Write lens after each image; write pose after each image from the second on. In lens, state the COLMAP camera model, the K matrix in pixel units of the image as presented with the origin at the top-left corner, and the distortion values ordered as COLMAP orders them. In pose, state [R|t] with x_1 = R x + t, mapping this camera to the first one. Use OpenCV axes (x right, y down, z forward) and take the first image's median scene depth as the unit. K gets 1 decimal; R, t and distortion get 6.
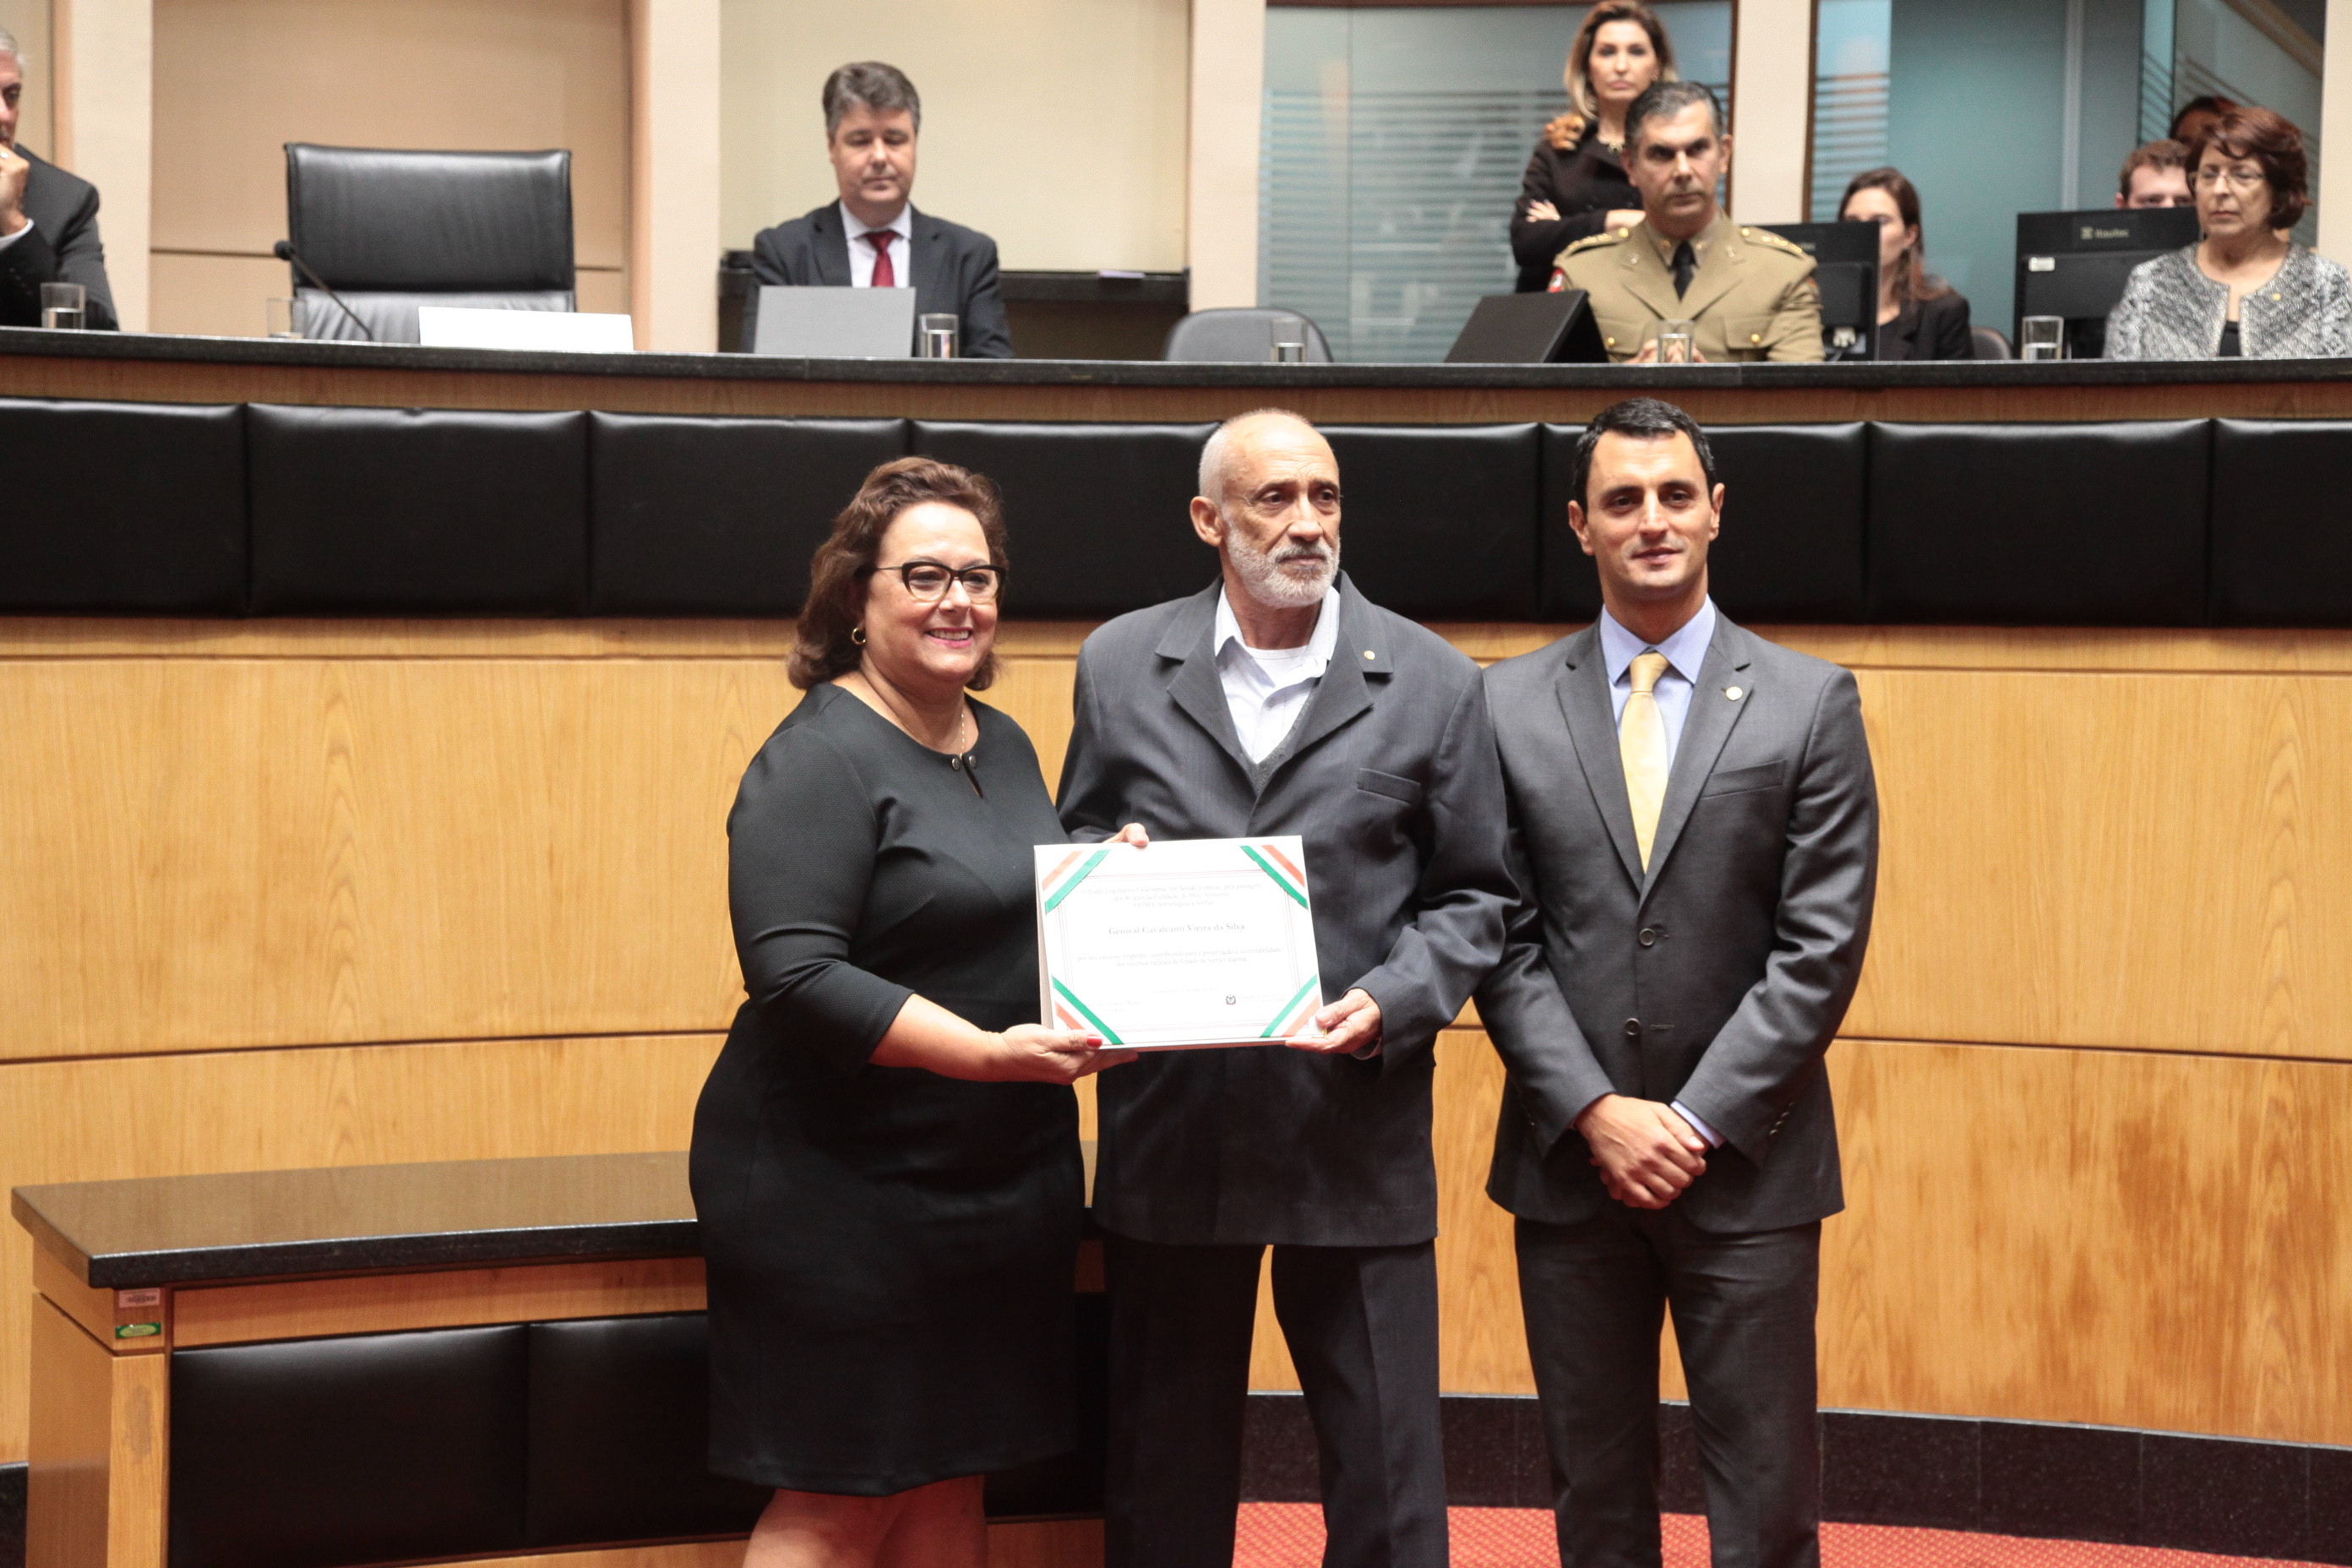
lens RADIAL K [[4031.8, 0, 1165.2], [0, 4031.8, 785.7], [0, 0, 1]] dist [0.239367, 0.121784]
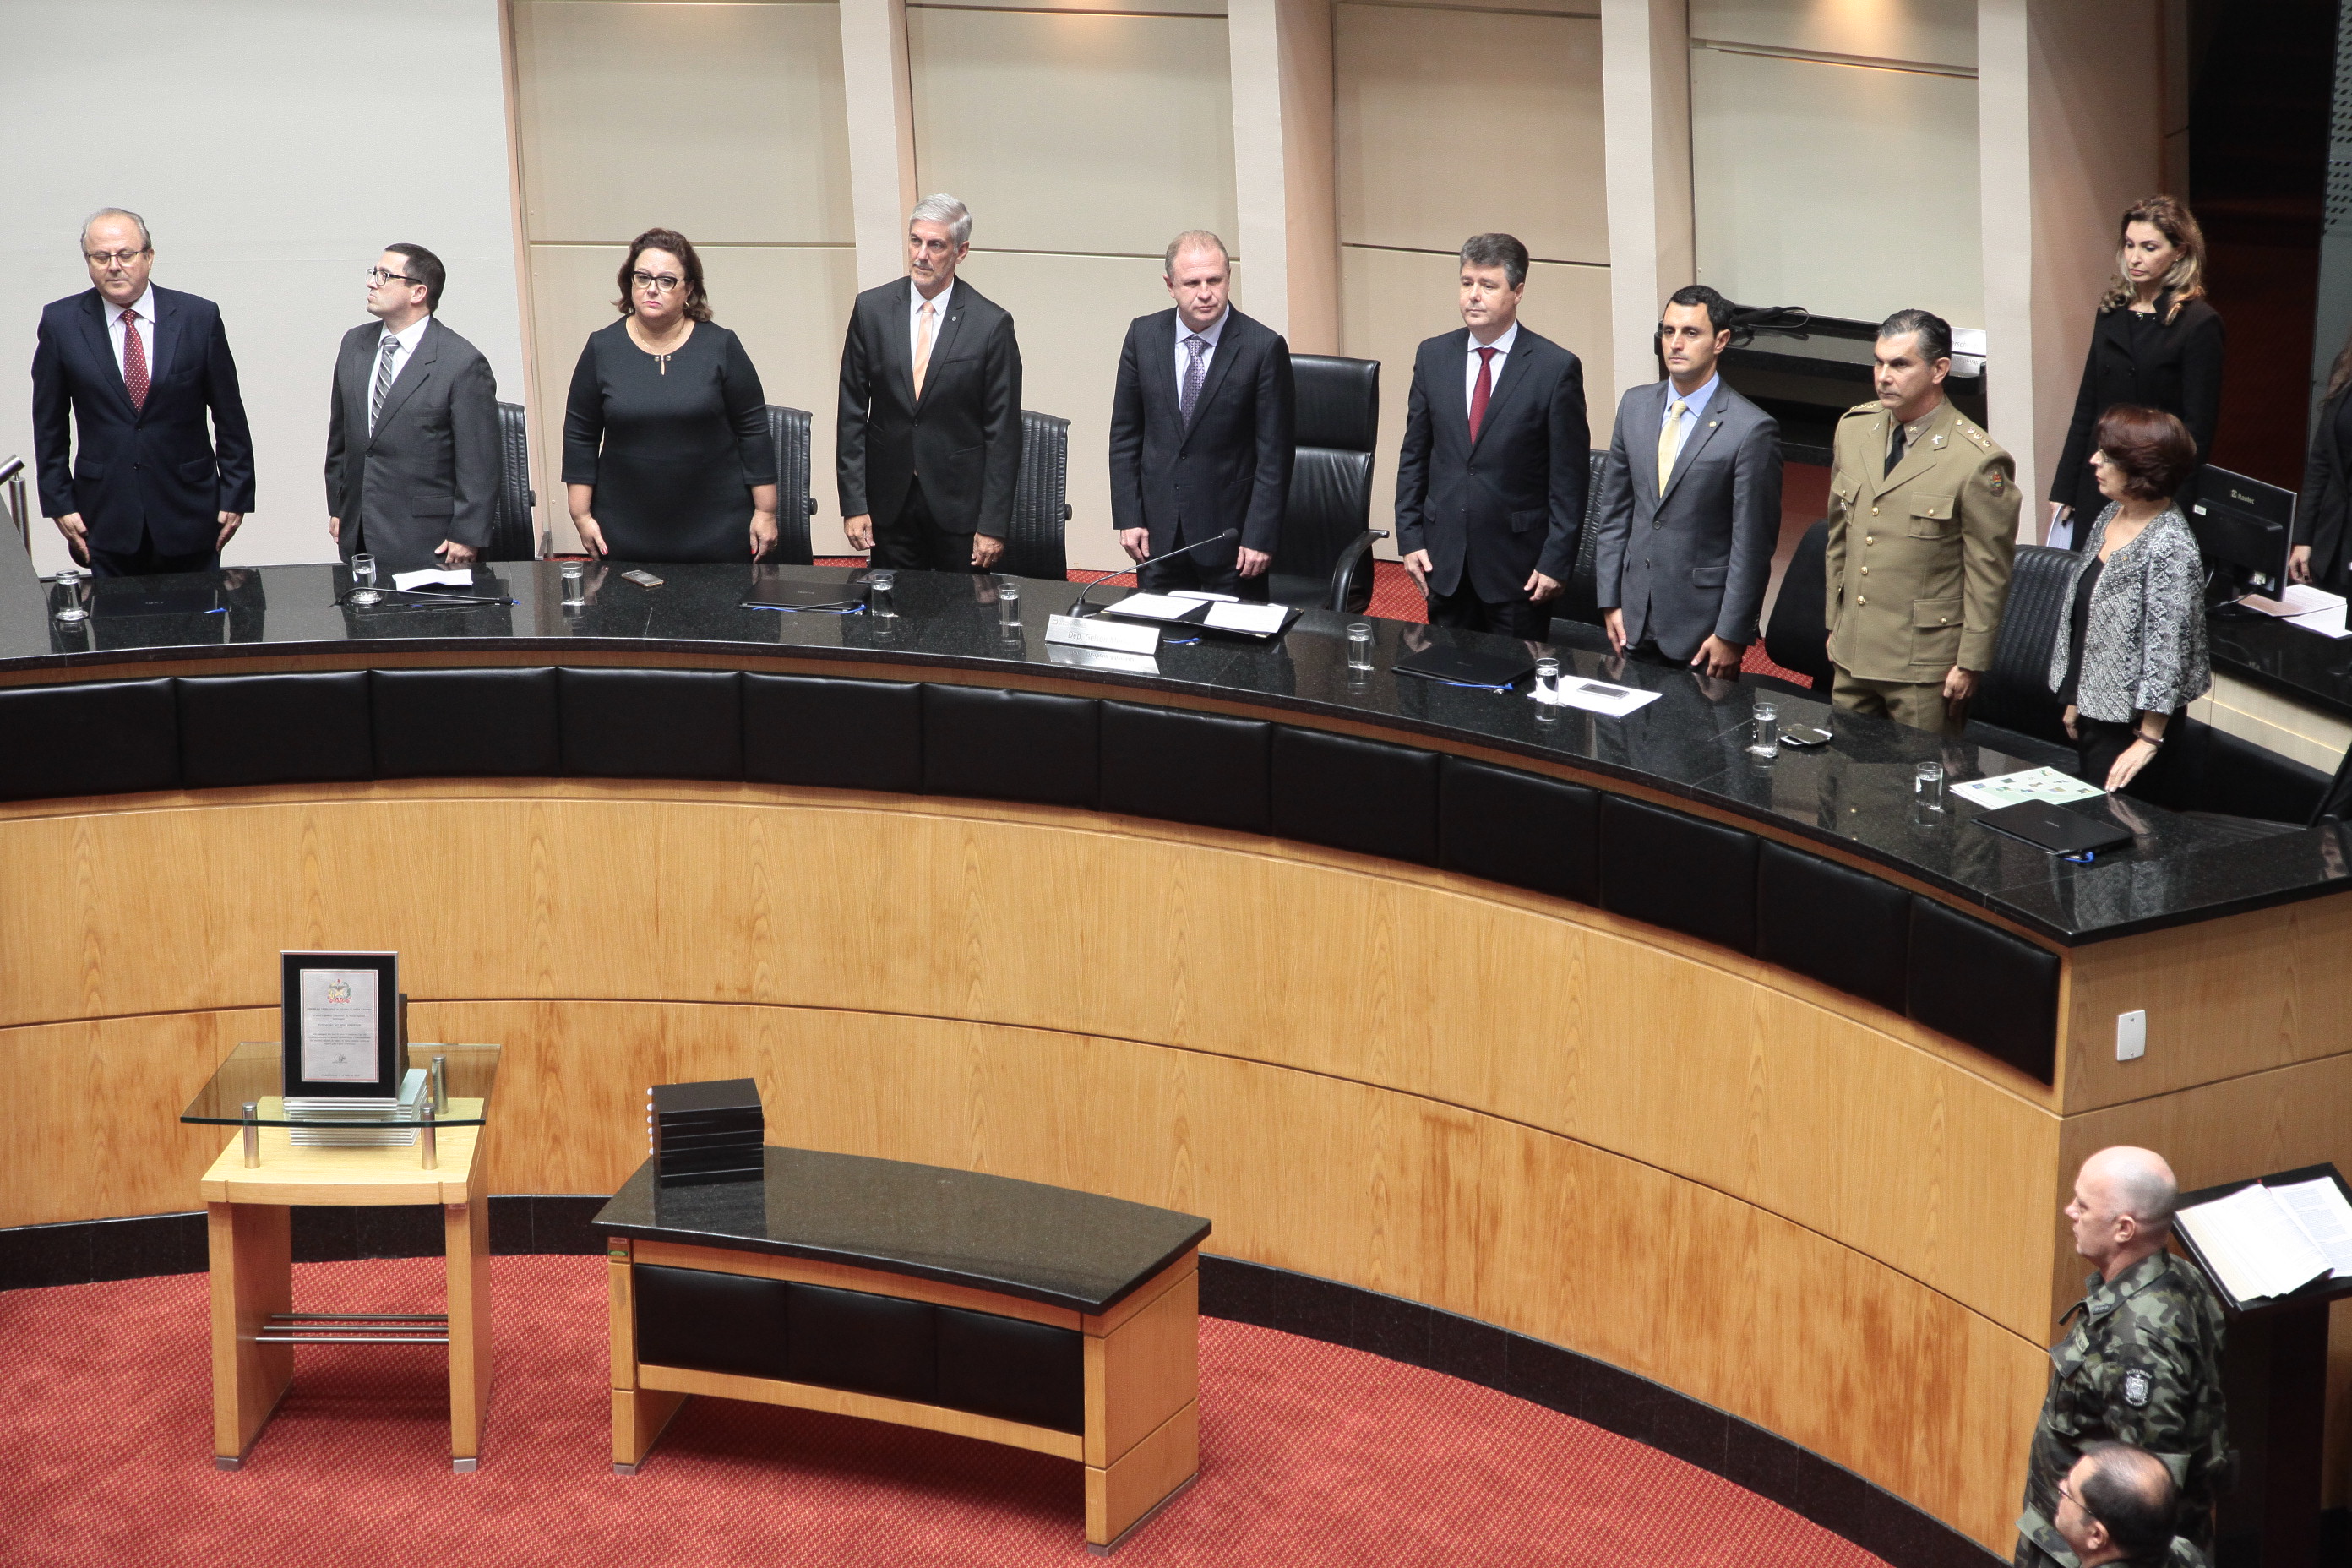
lens RADIAL K [[5350.4, 0, 1162.7], [0, 5350.4, 777.9], [0, 0, 1]] dist [0.418964, 0.228463]
pose [[0.777131, 0.189507, -0.600128, 1.241374], [-0.019742, 0.960458, 0.277726, -0.686660], [0.629029, -0.203982, 0.750143, -0.695490]]
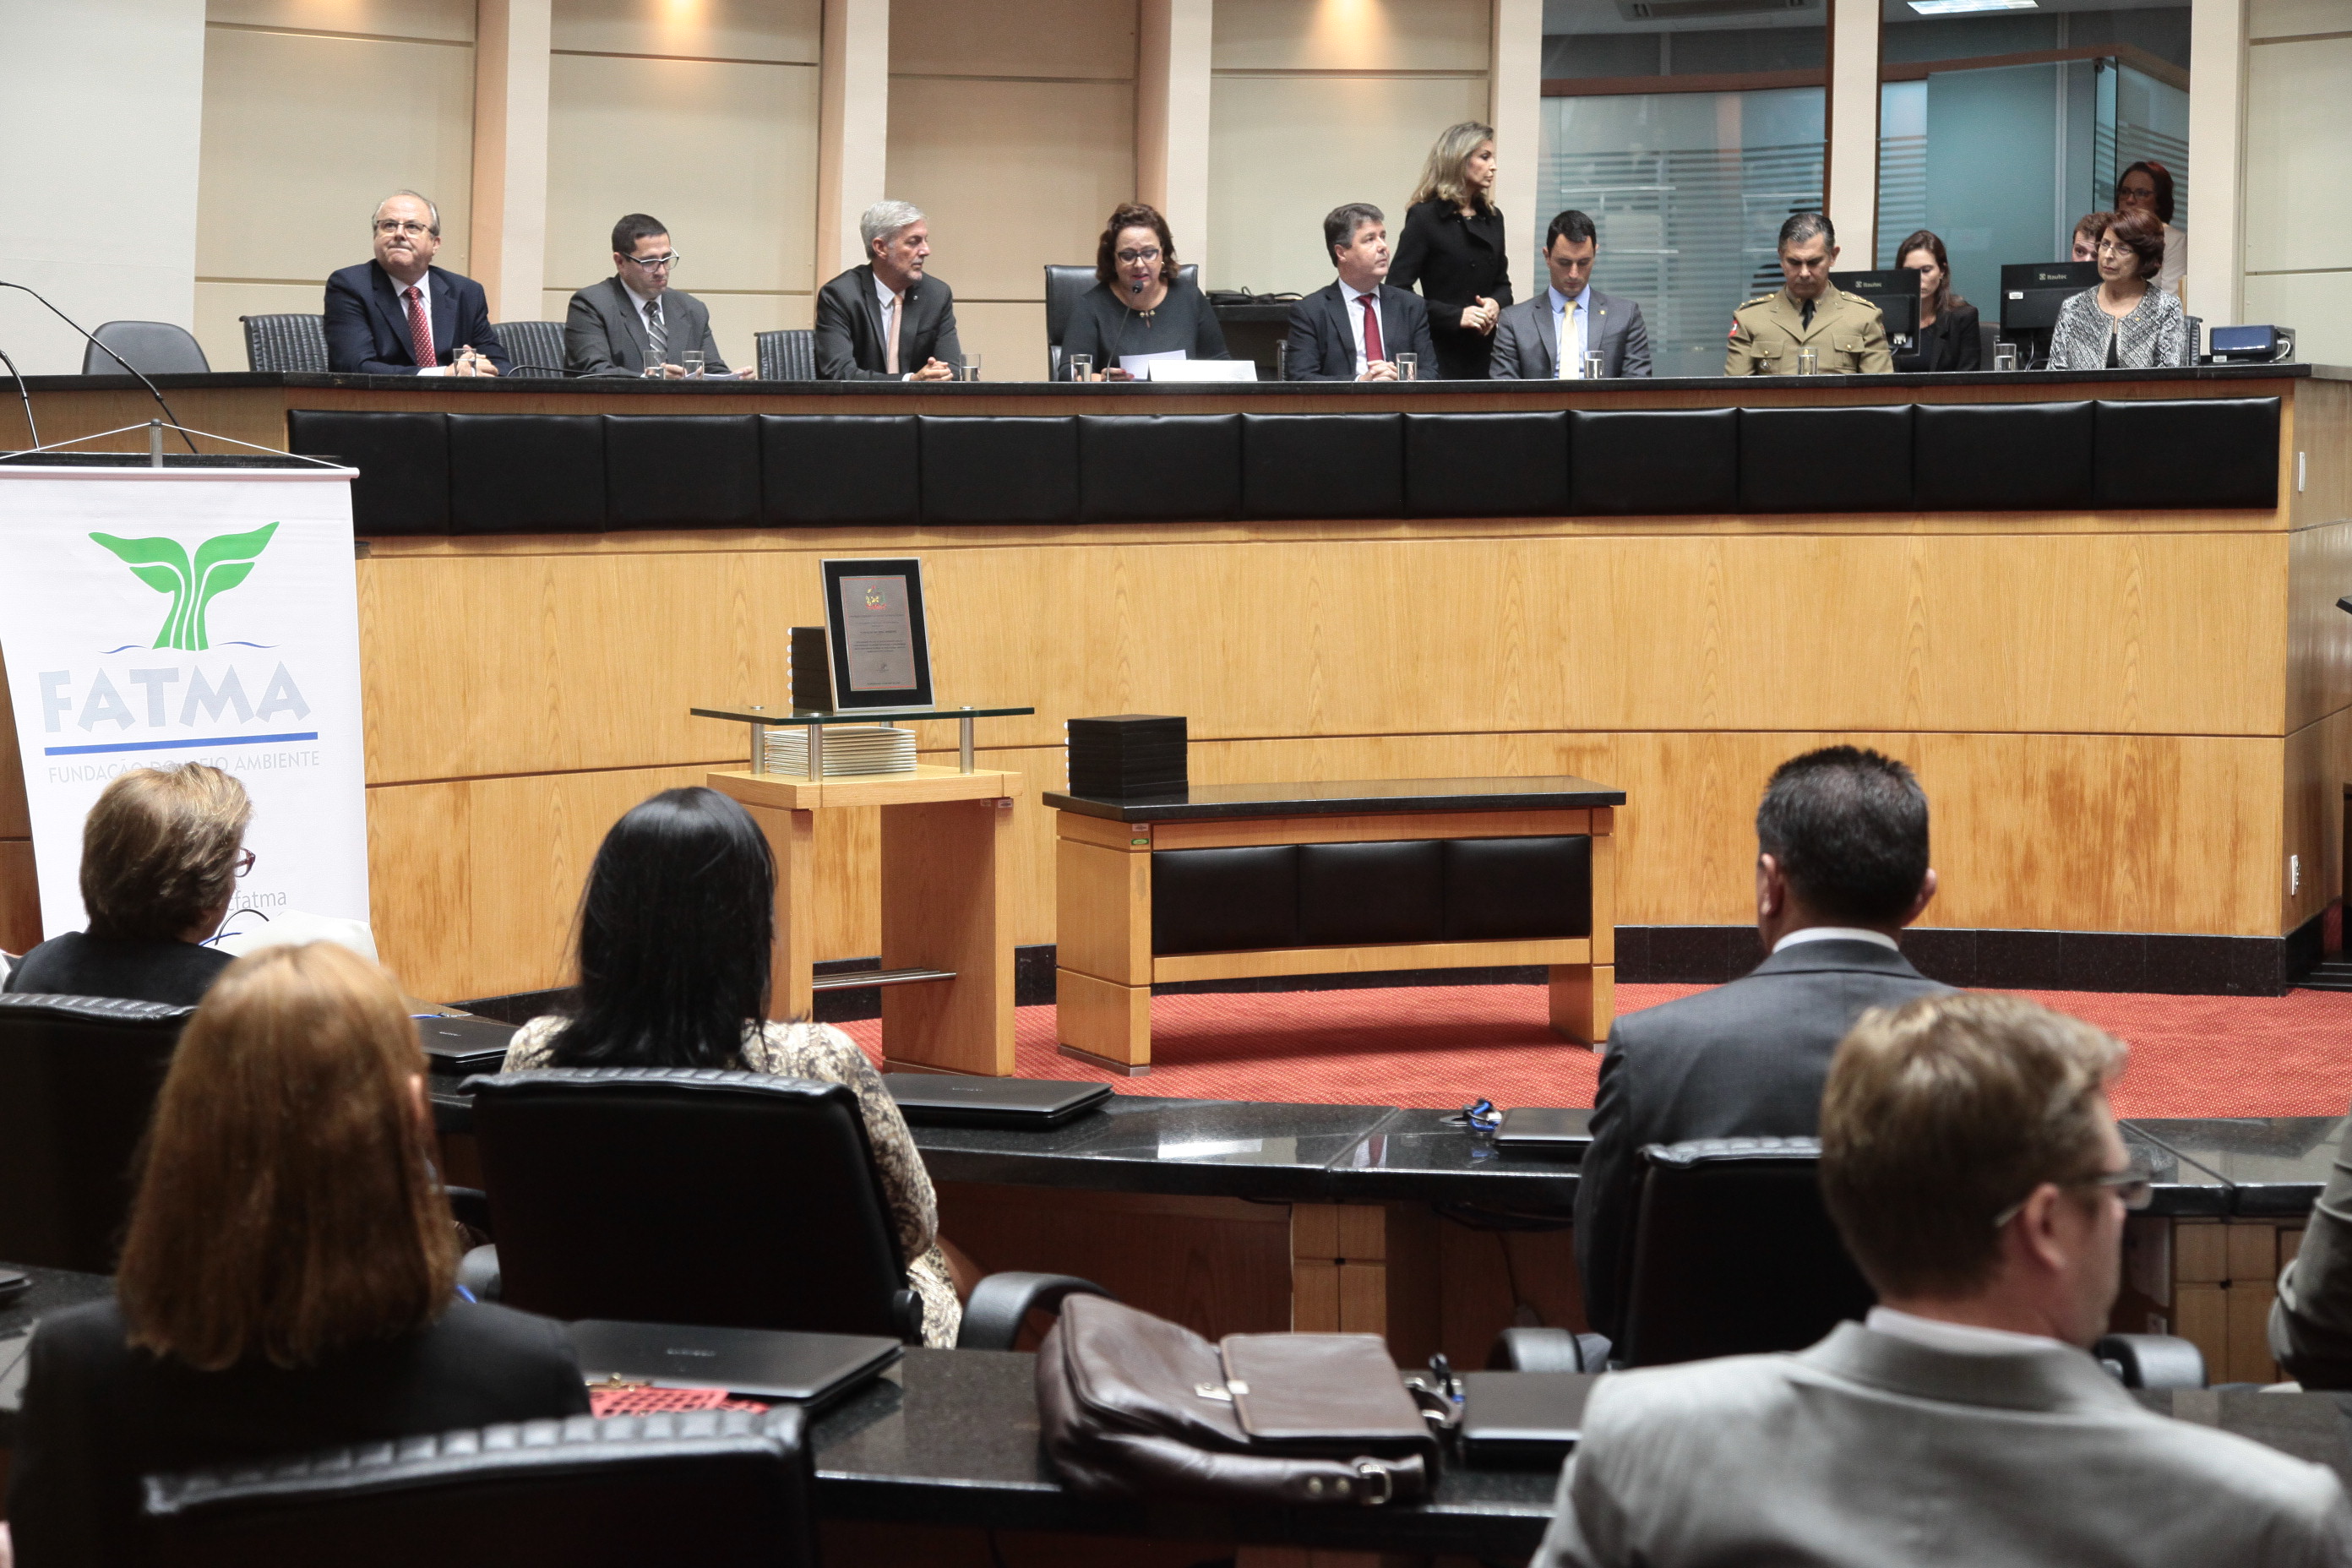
lens RADIAL K [[4031.8, 0, 1165.2], [0, 4031.8, 785.7], [0, 0, 1]] dist [0.239367, 0.121784]
pose [[0.999799, -0.015546, -0.012659, -0.154643], [0.015887, 0.999502, 0.027253, 0.030899], [0.012229, -0.027449, 0.999548, -0.905739]]
